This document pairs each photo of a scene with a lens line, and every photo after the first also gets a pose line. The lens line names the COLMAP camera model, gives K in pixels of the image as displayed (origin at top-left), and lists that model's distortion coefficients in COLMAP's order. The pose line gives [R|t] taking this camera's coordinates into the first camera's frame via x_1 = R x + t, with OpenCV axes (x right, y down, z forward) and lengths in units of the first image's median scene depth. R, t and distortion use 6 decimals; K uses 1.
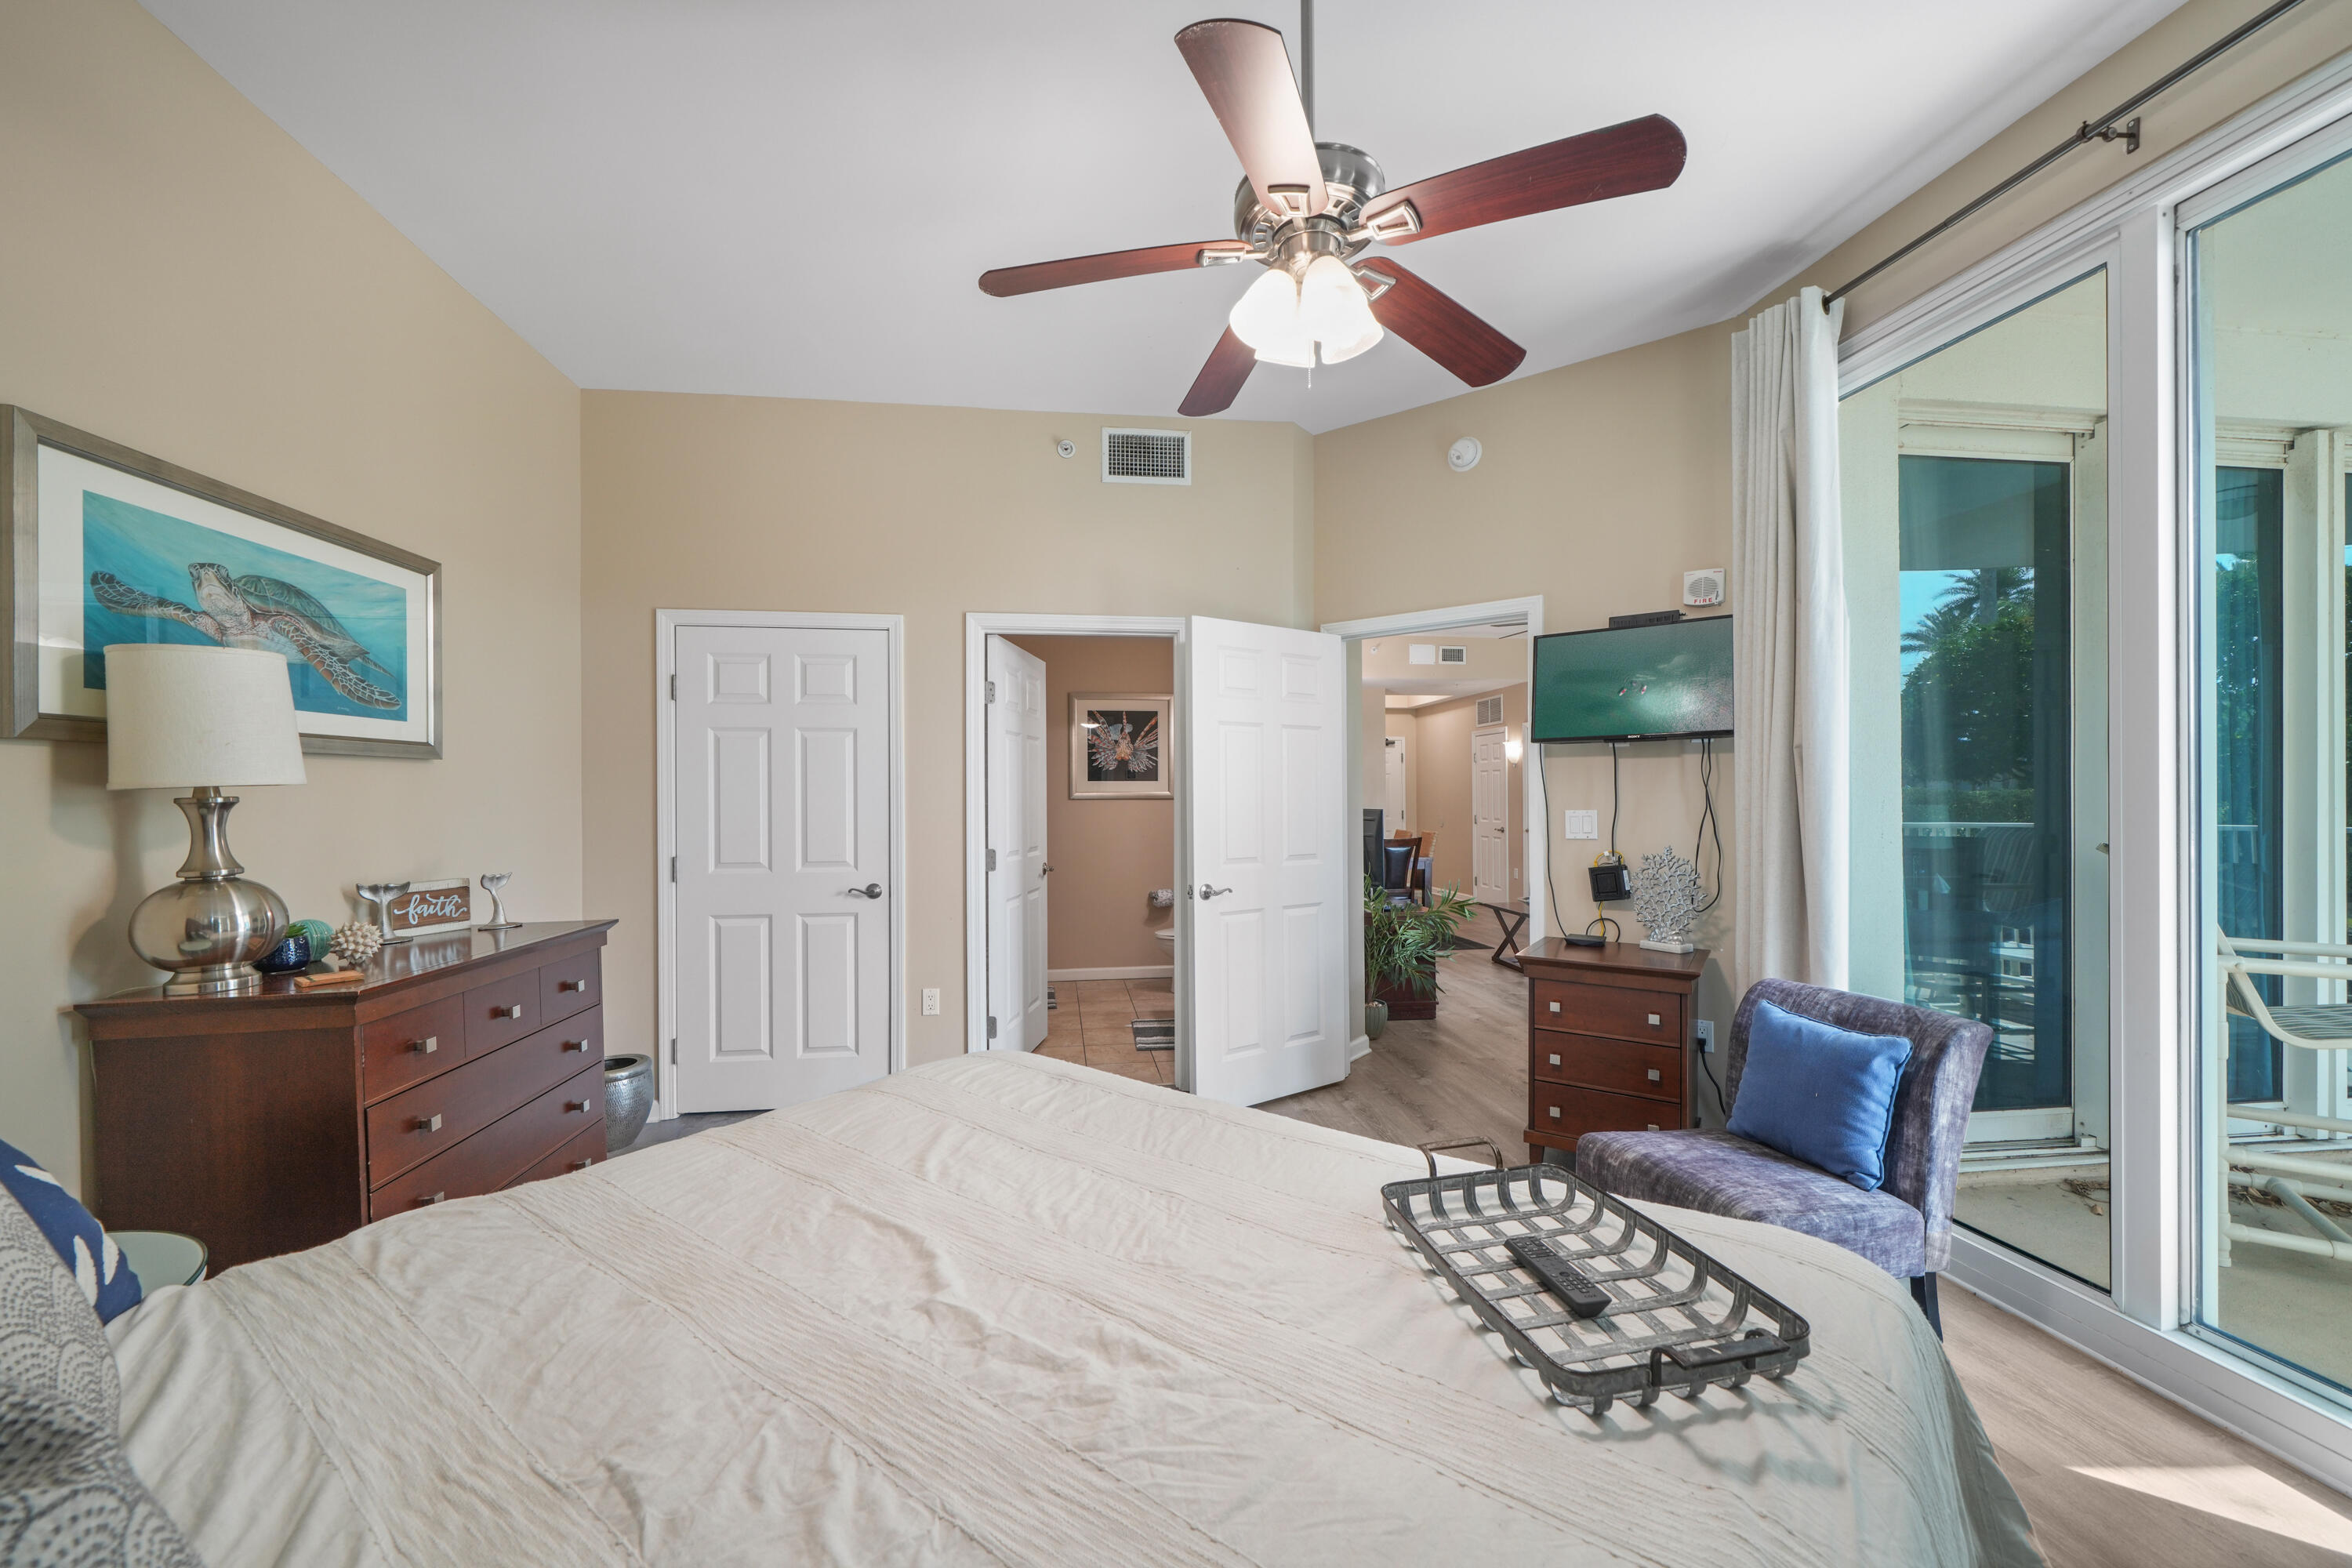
lens RADIAL K [[889.5, 0, 1176.0], [0, 889.5, 784.0], [0, 0, 1]] dist [-0.002127, -0.000069]
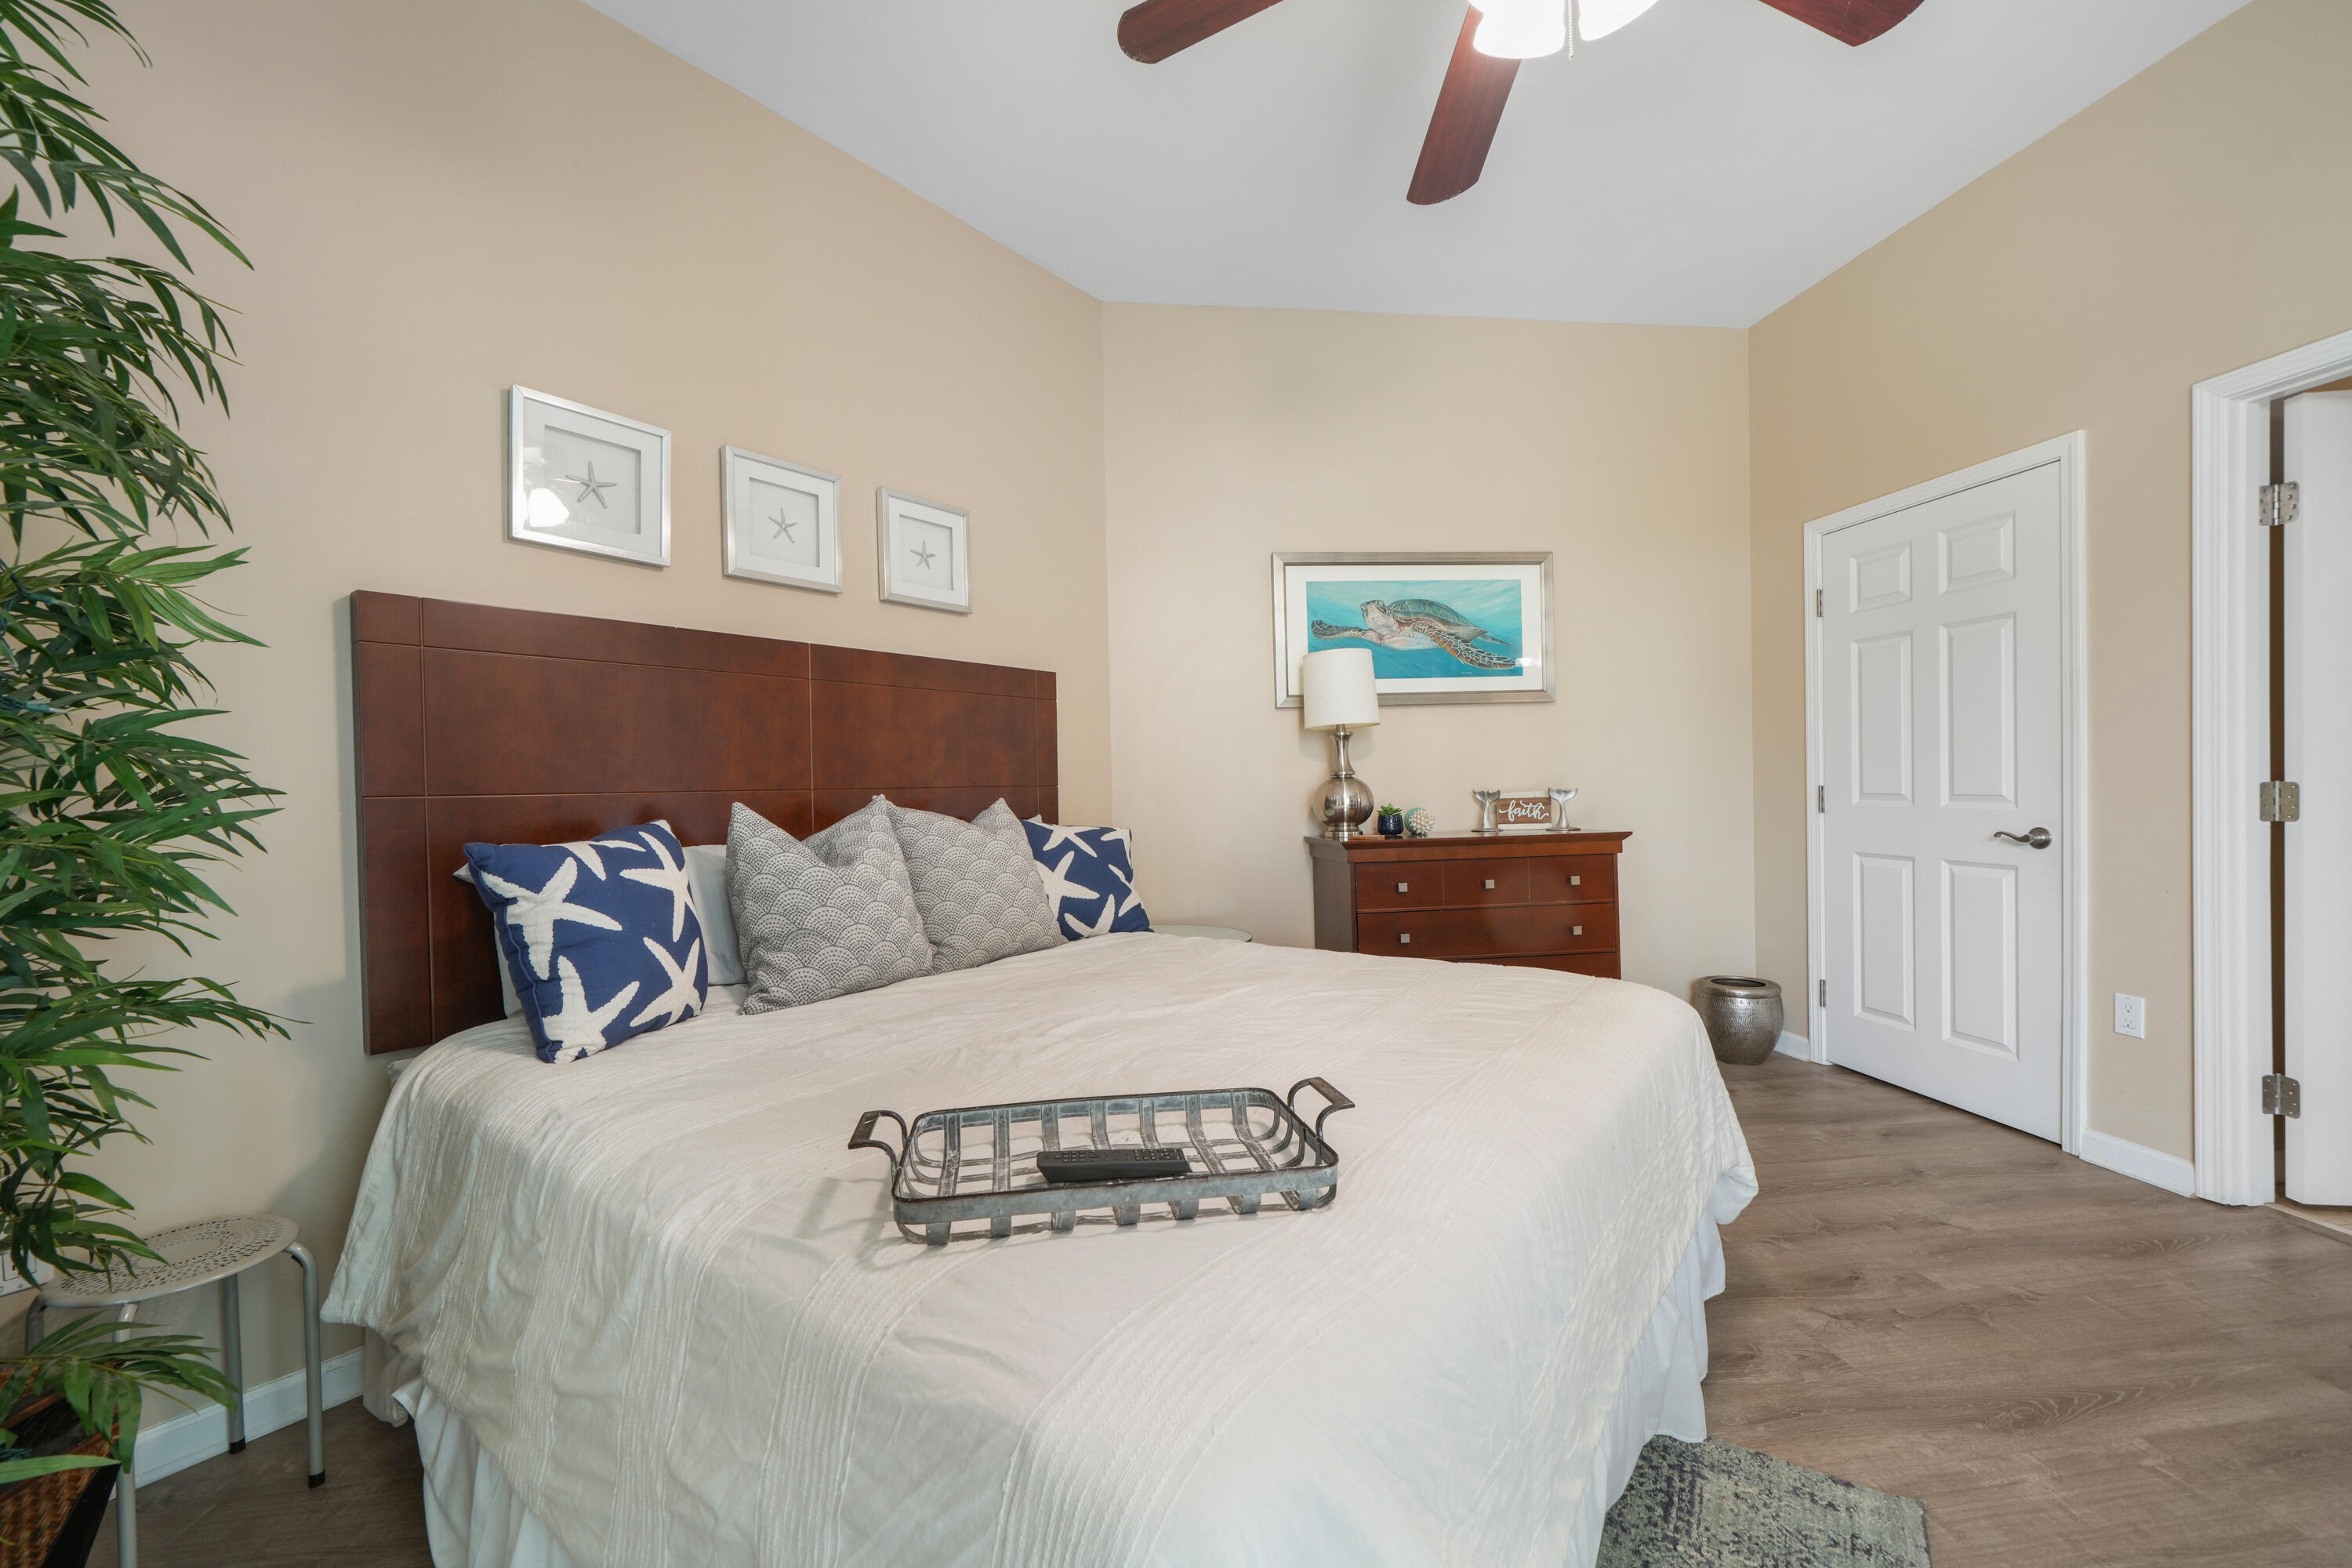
lens RADIAL K [[981.2, 0, 1164.3], [0, 981.2, 787.3], [0, 0, 1]] dist [0.001878, 0.000130]
pose [[-0.008913, 0.007072, -0.999935, 0.667283], [0.037810, 0.999262, 0.006730, 0.071367], [0.999245, -0.037747, -0.009174, 0.458853]]
